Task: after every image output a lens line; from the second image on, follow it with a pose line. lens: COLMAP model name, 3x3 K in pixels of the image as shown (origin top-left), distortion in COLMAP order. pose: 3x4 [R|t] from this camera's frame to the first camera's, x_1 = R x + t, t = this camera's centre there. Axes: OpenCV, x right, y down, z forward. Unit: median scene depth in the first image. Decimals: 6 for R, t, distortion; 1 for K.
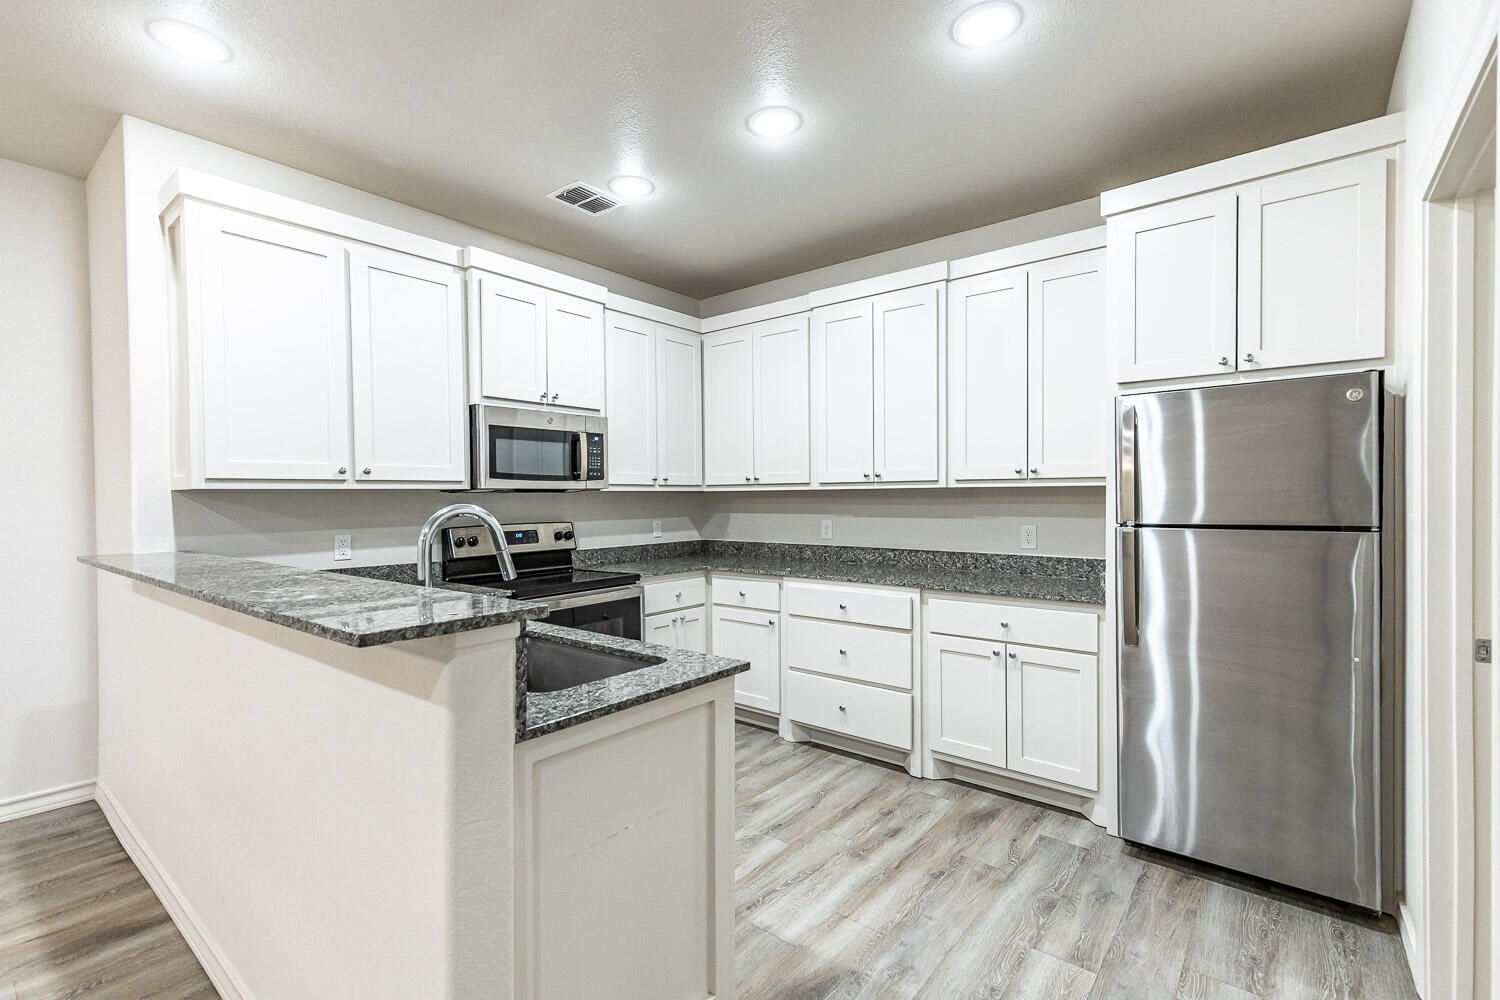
lens RADIAL K [[679.1, 0, 744.5], [0, 679.1, 502.7], [0, 0, 1]] dist [0.016614, -0.004546]
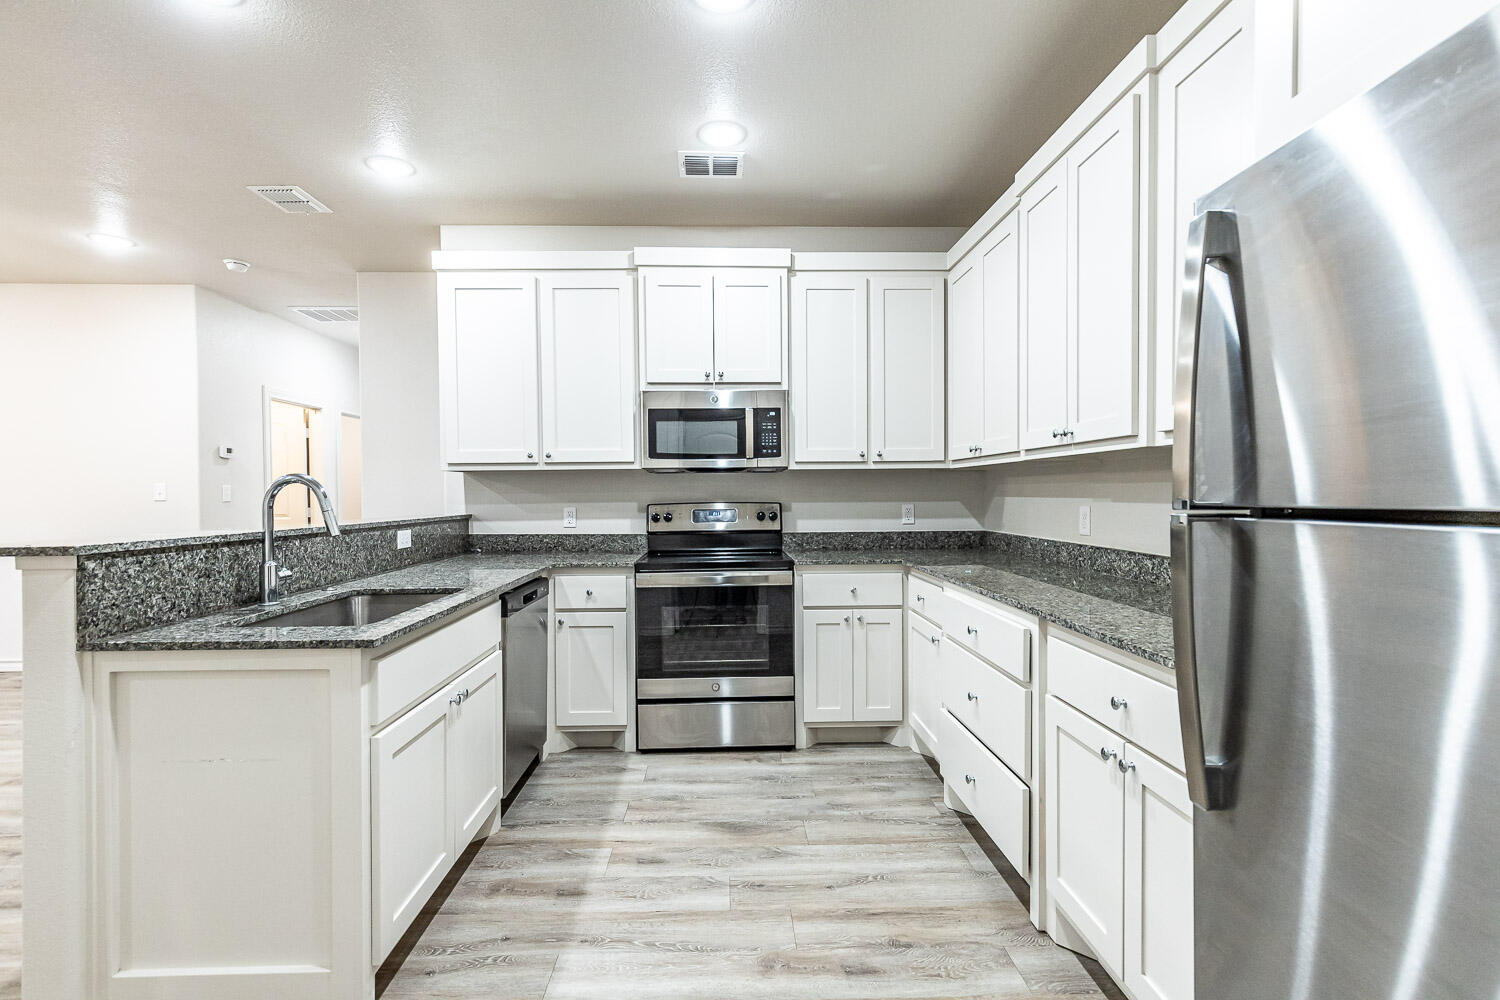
lens RADIAL K [[679.1, 0, 744.5], [0, 679.1, 502.7], [0, 0, 1]] dist [0.016614, -0.004546]
pose [[0.651442, 0.013947, -0.758570, 0.507027], [-0.004269, 0.999883, 0.014717, 0.016590], [0.758686, -0.006349, 0.651425, 0.383895]]
